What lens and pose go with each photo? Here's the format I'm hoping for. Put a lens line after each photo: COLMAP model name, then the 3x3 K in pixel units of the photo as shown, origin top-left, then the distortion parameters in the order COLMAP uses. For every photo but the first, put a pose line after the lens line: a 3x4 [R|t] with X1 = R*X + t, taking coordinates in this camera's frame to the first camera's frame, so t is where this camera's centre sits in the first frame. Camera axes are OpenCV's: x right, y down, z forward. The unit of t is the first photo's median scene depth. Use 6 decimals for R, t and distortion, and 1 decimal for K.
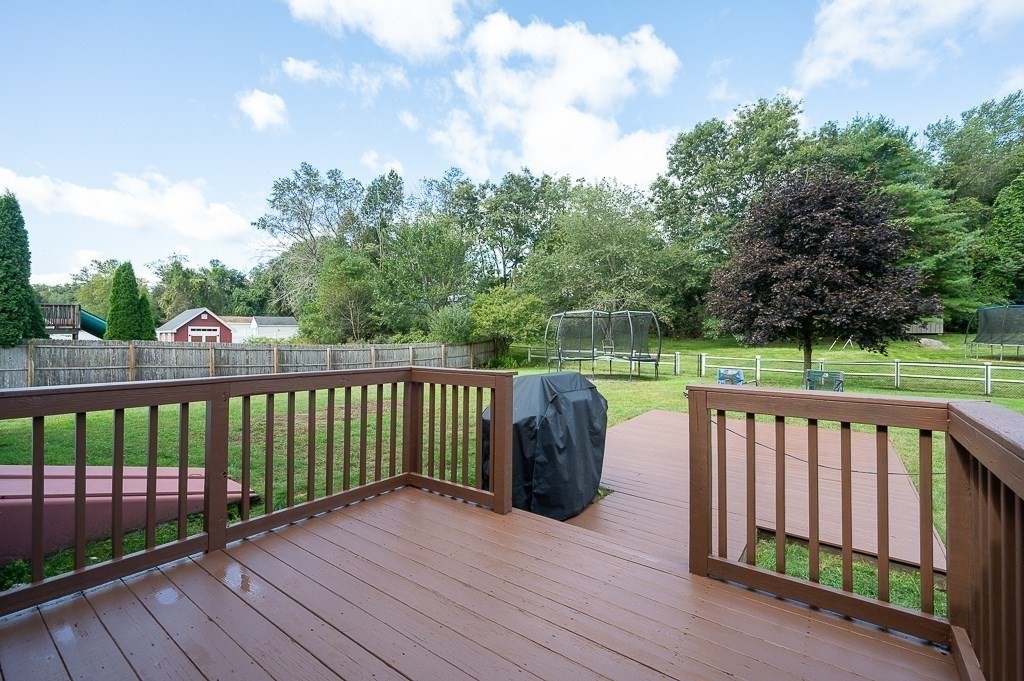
lens RADIAL K [[450.6, 0, 506.5], [0, 450.6, 335.8], [0, 0, 1]] dist [0.001029, 0.000068]
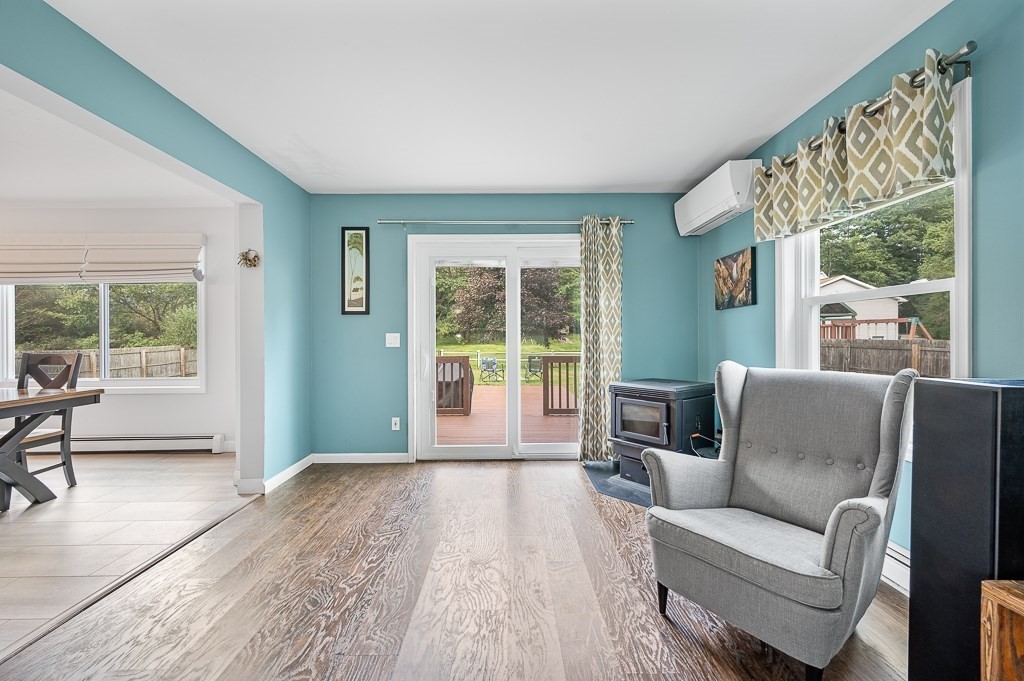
lens RADIAL K [[422.7, 0, 513.7], [0, 422.7, 337.6], [0, 0, 1]] dist [-0.001936, -0.000168]
pose [[0.796679, -0.008014, 0.604349, -0.156730], [0.005487, 0.999967, 0.006026, -0.003261], [-0.604378, -0.001485, 0.796697, -0.125457]]
